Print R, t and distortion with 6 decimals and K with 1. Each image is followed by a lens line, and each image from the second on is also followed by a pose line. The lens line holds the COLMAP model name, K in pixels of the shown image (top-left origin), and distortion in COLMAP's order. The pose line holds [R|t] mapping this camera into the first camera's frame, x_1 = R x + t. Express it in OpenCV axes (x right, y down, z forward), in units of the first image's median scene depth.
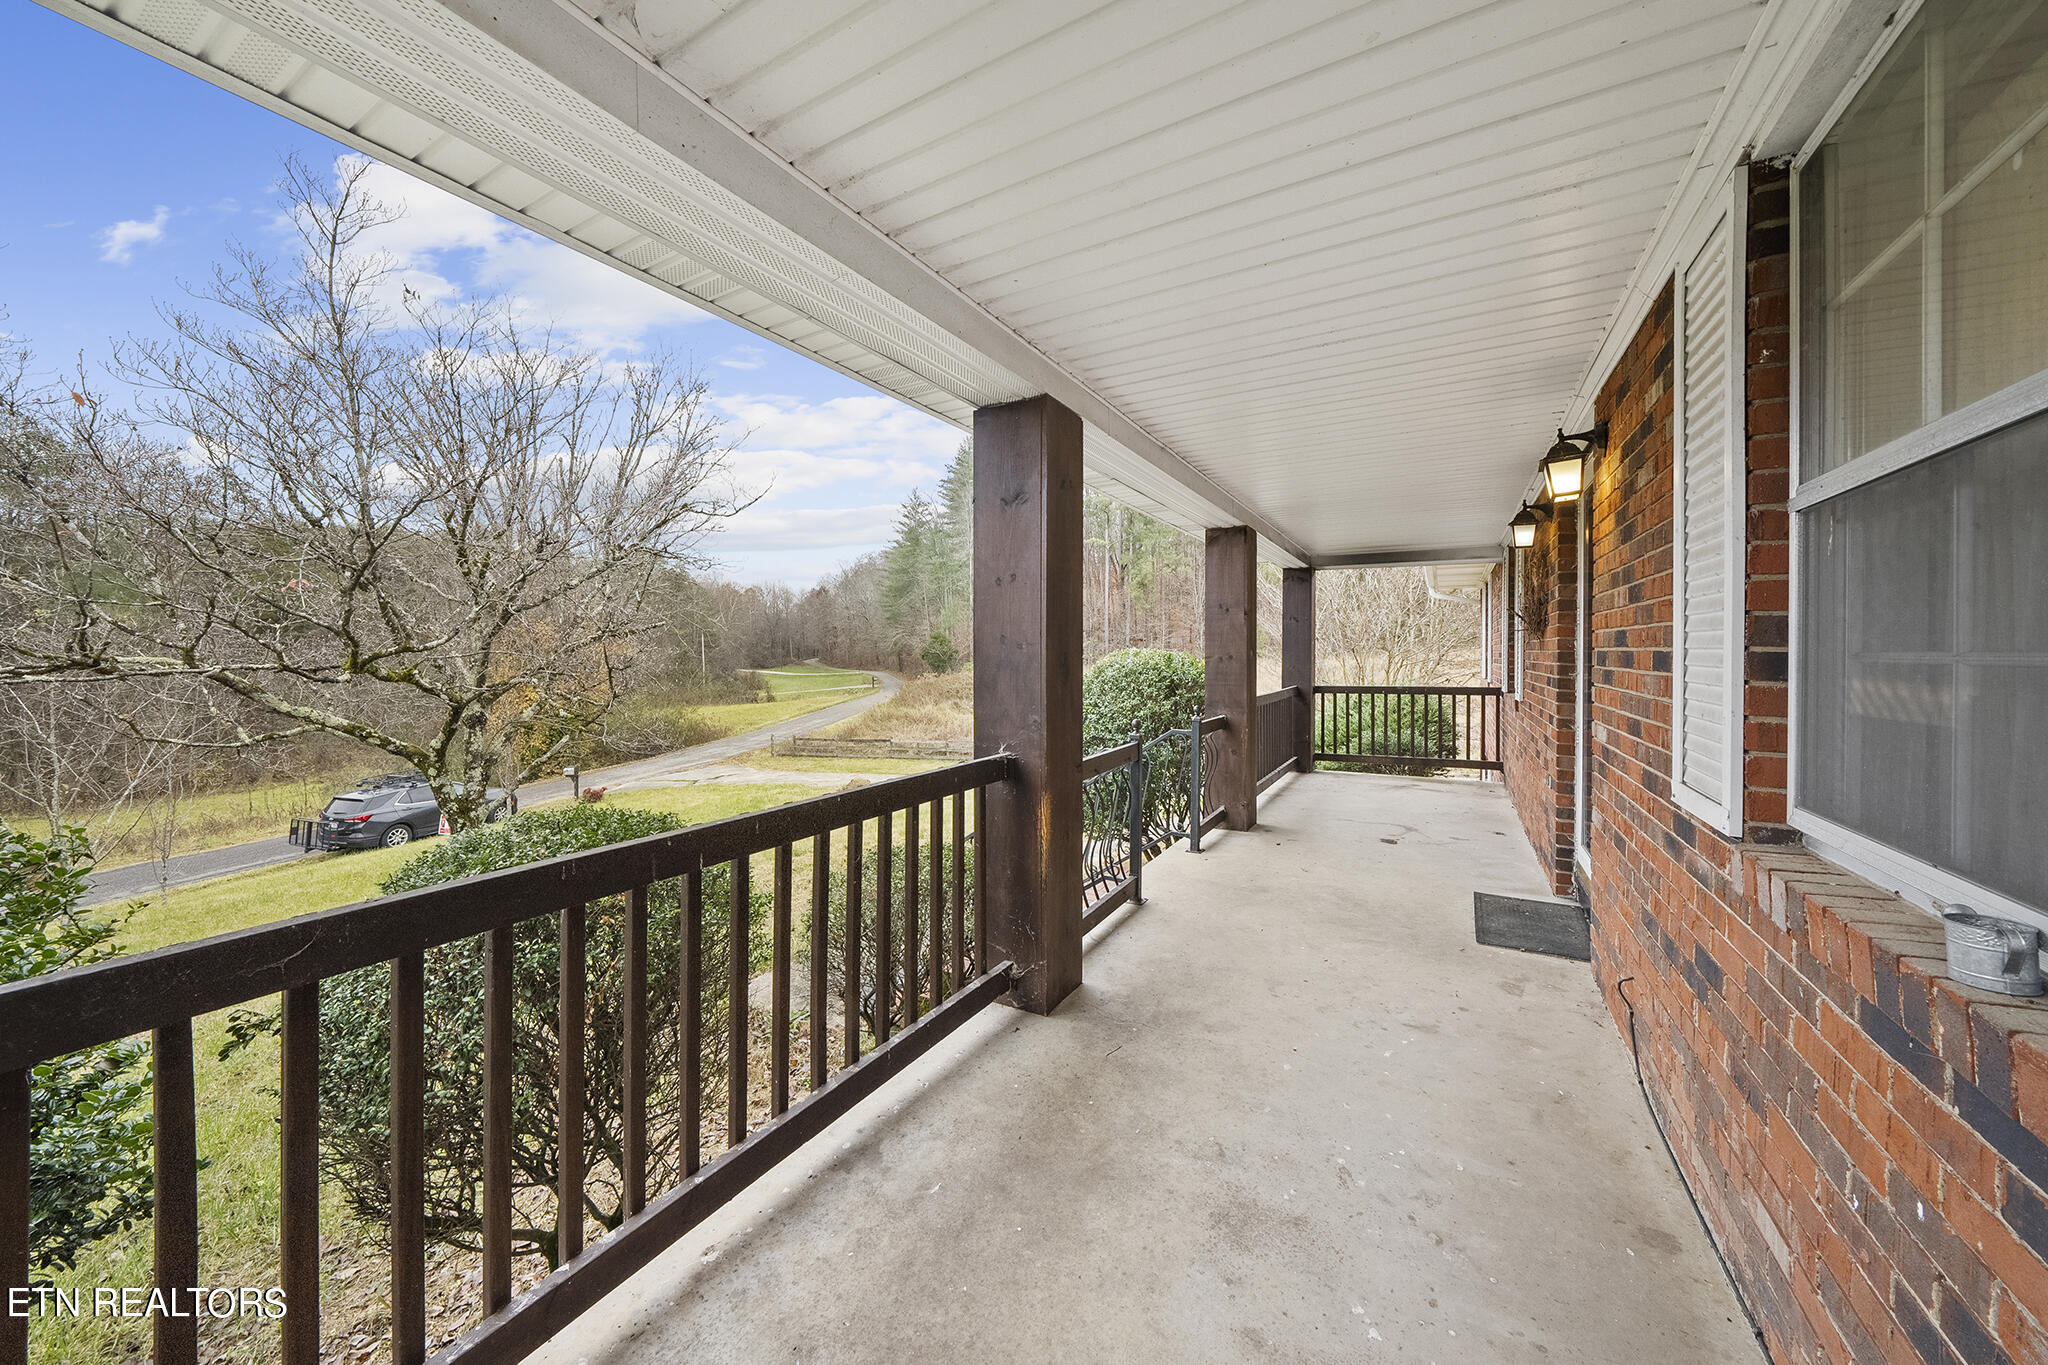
lens RADIAL K [[711.9, 0, 1029.4], [0, 711.9, 644.3], [0, 0, 1]] dist [-0.006477, -0.000089]
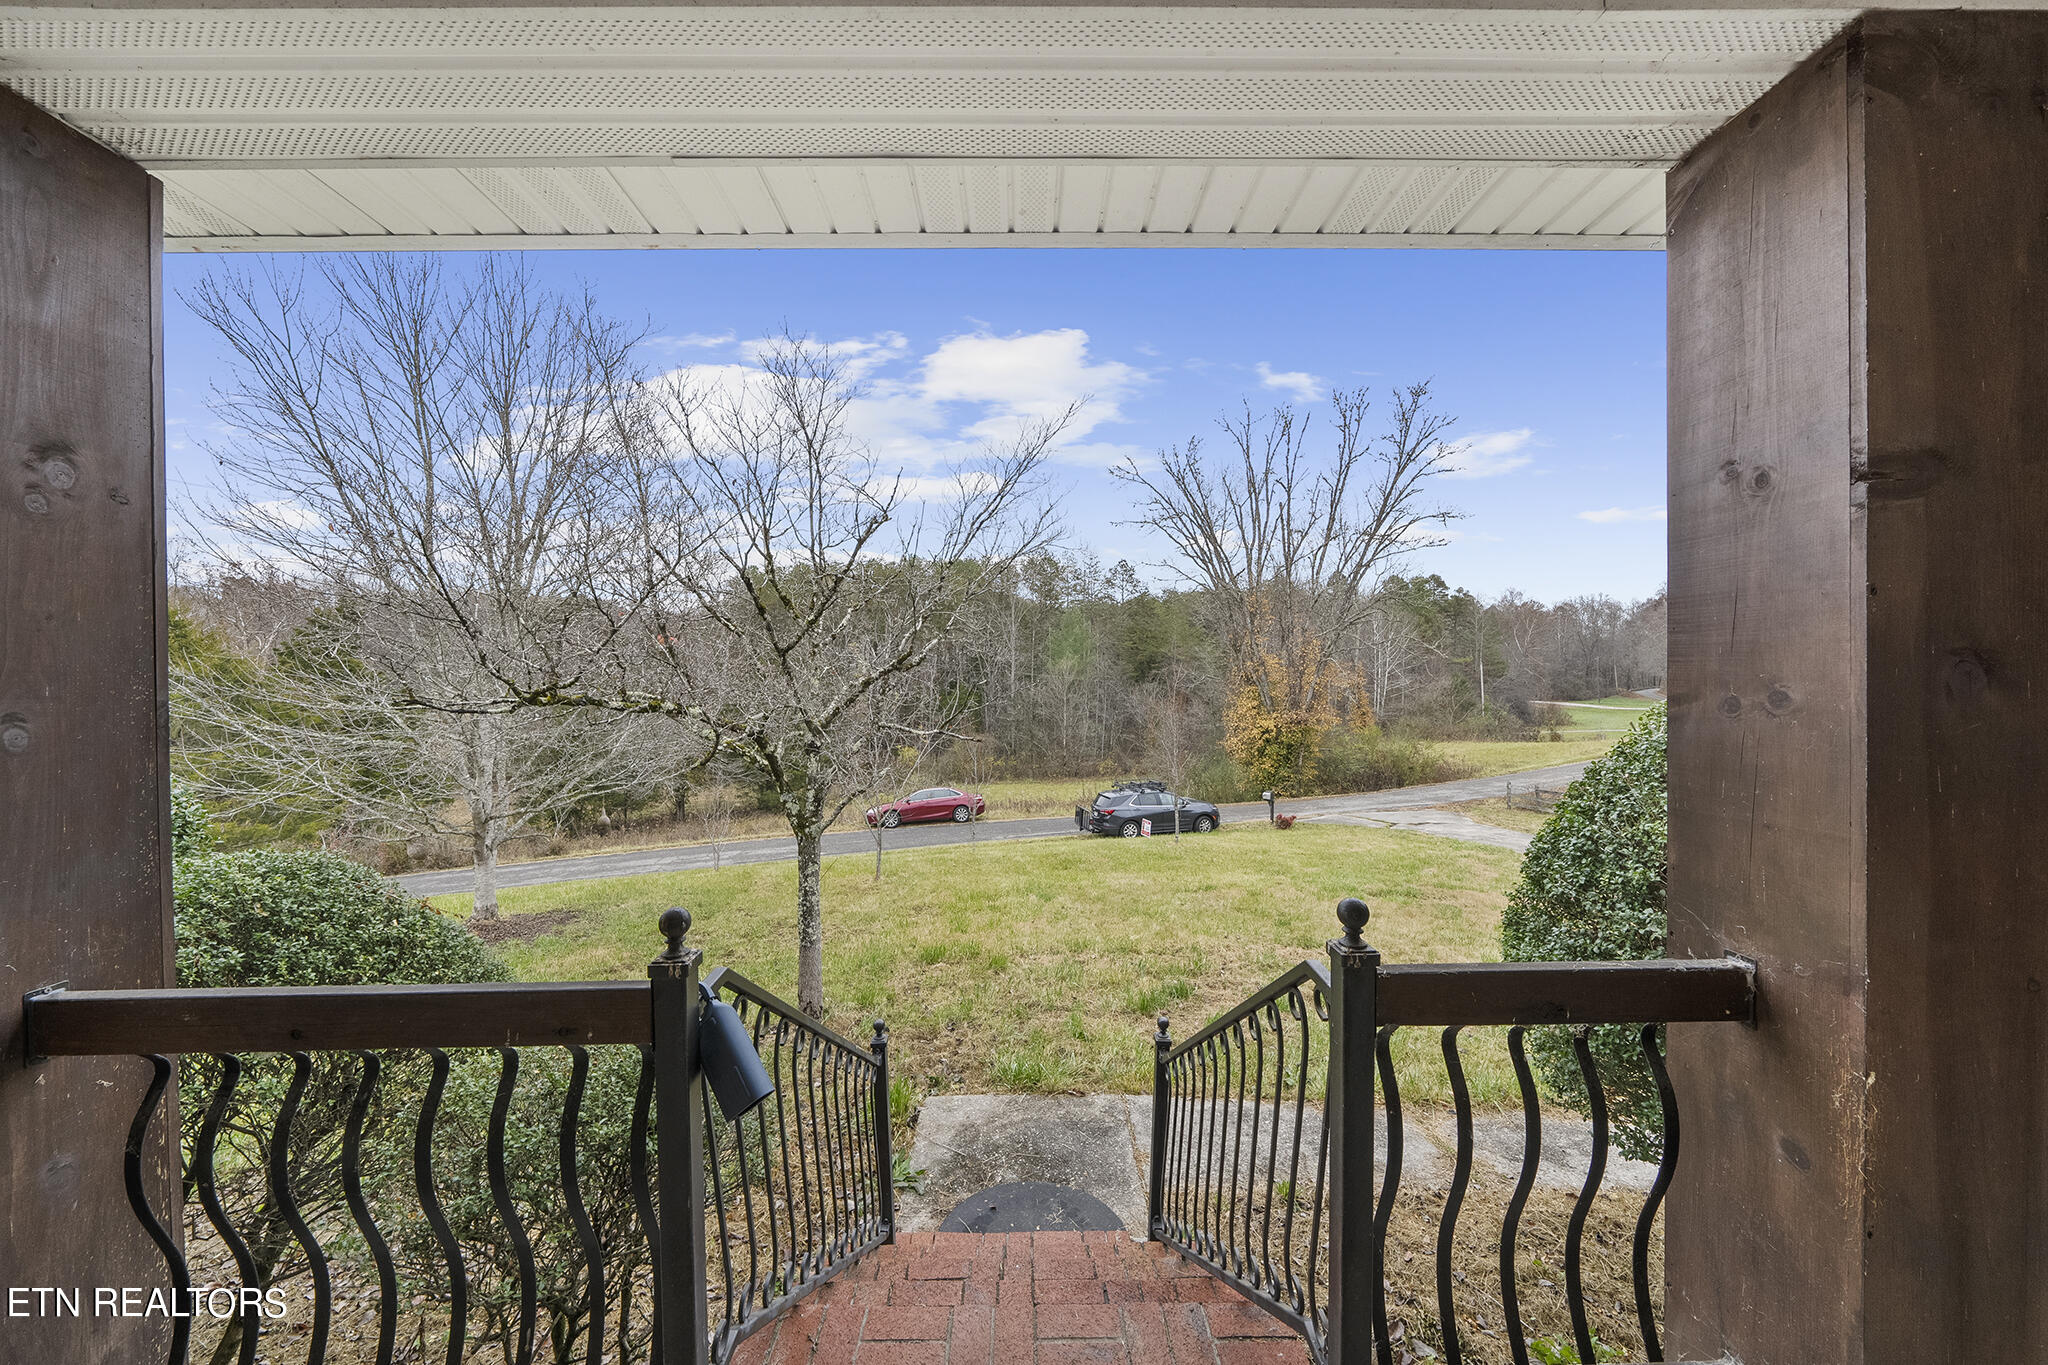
lens RADIAL K [[705.7, 0, 1021.0], [0, 705.7, 684.6], [0, 0, 1]] dist [-0.001385, 0.000092]
pose [[0.509280, -0.006119, -0.860579, 0.074013], [0.018097, 0.999830, 0.003601, 0.001994], [0.860411, -0.017408, 0.509304, 0.148495]]
